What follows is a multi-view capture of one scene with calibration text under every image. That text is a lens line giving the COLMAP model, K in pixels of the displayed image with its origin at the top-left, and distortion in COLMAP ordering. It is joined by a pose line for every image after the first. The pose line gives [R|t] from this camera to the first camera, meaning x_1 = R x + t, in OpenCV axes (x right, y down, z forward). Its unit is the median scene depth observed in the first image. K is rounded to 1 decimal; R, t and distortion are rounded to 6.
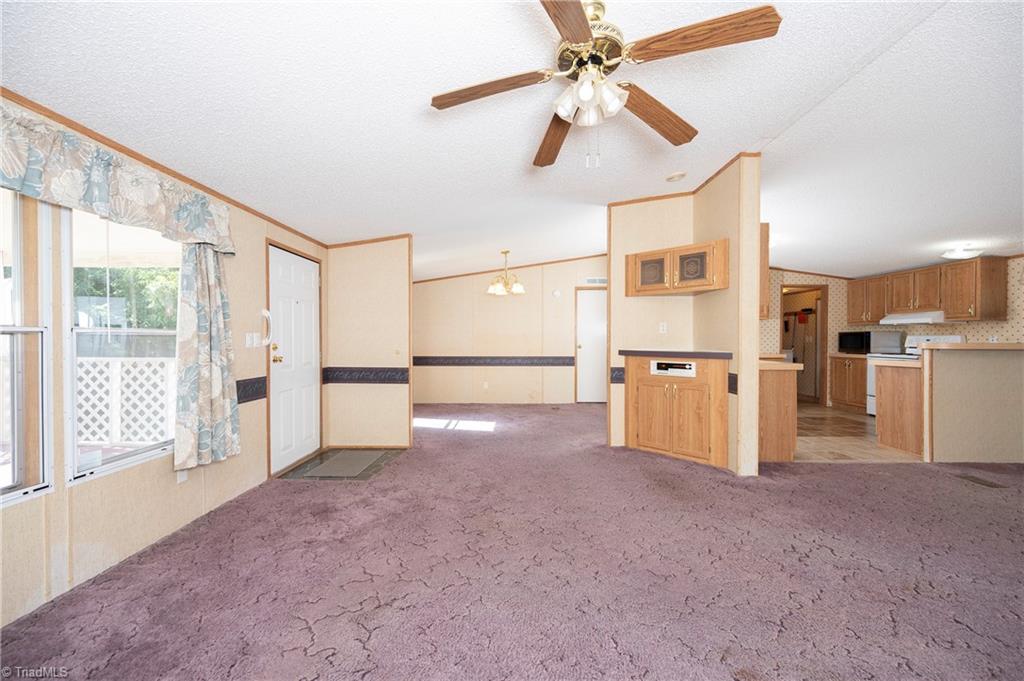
lens RADIAL K [[405.4, 0, 507.9], [0, 405.4, 343.8], [0, 0, 1]] dist [-0.002774, 0.000134]
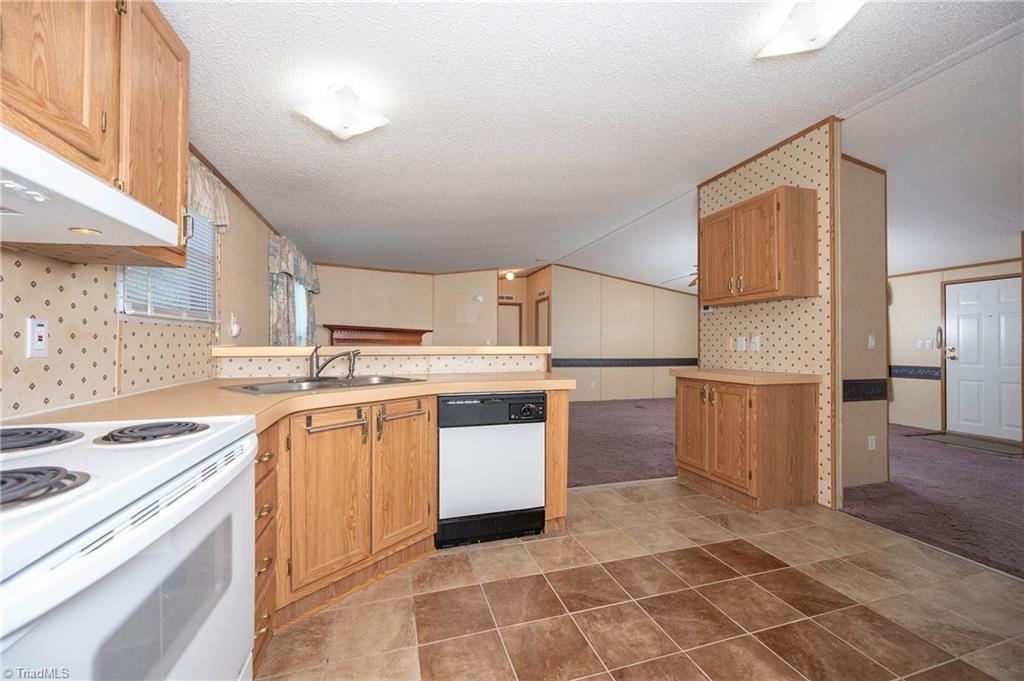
lens RADIAL K [[405.4, 0, 511.8], [0, 405.4, 339.2], [0, 0, 1]] dist [-0.002774, 0.000134]
pose [[-0.950456, -0.007677, -0.310766, 1.240323], [-0.006756, 0.999969, -0.004040, -0.010362], [0.310787, -0.001740, -0.950478, 1.610473]]
